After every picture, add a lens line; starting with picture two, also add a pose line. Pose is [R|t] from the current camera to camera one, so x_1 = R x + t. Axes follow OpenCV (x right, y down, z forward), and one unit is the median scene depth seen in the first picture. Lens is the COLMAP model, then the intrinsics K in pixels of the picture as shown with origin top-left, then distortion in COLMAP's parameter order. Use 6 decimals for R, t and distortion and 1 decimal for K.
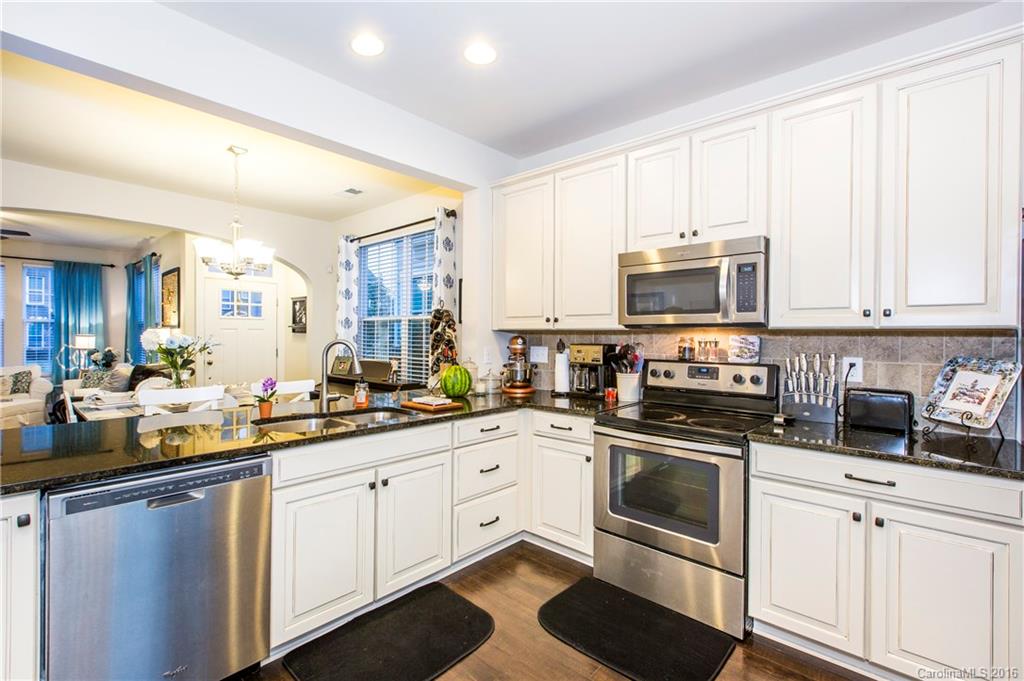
lens RADIAL K [[459.9, 0, 511.9], [0, 459.9, 337.2], [0, 0, 1]] dist [0.000055, -0.000182]
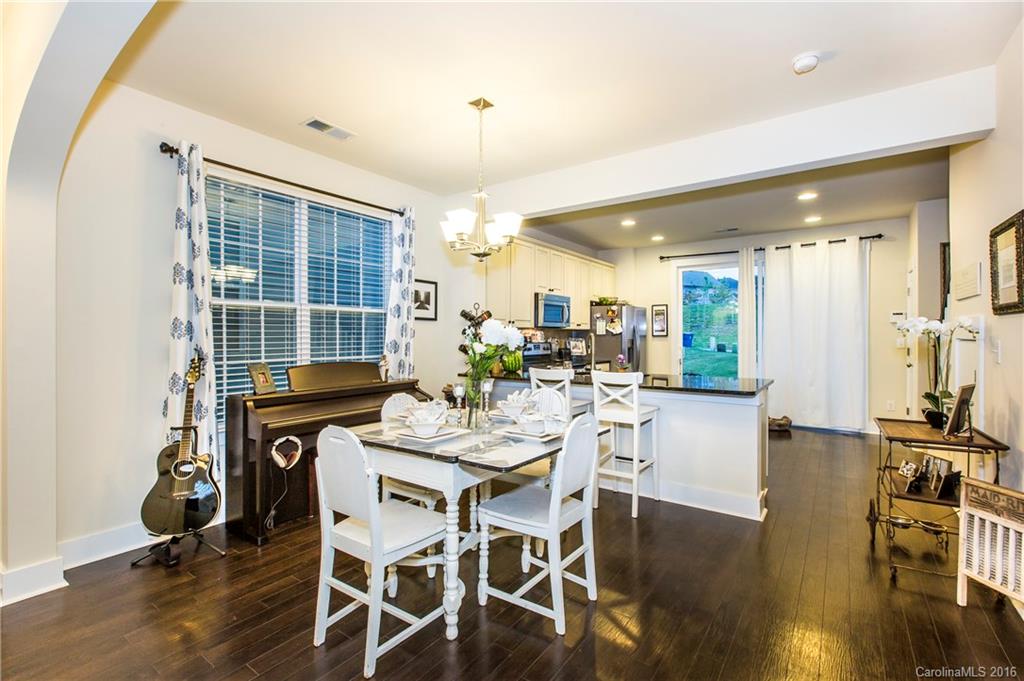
lens RADIAL K [[468.3, 0, 512.4], [0, 468.3, 334.8], [0, 0, 1]] dist [-0.001030, -0.000271]
pose [[-0.117630, -0.004017, 0.993049, -1.704413], [0.001639, 0.999990, 0.004240, 0.002961], [-0.993056, 0.002126, -0.117622, 1.229786]]
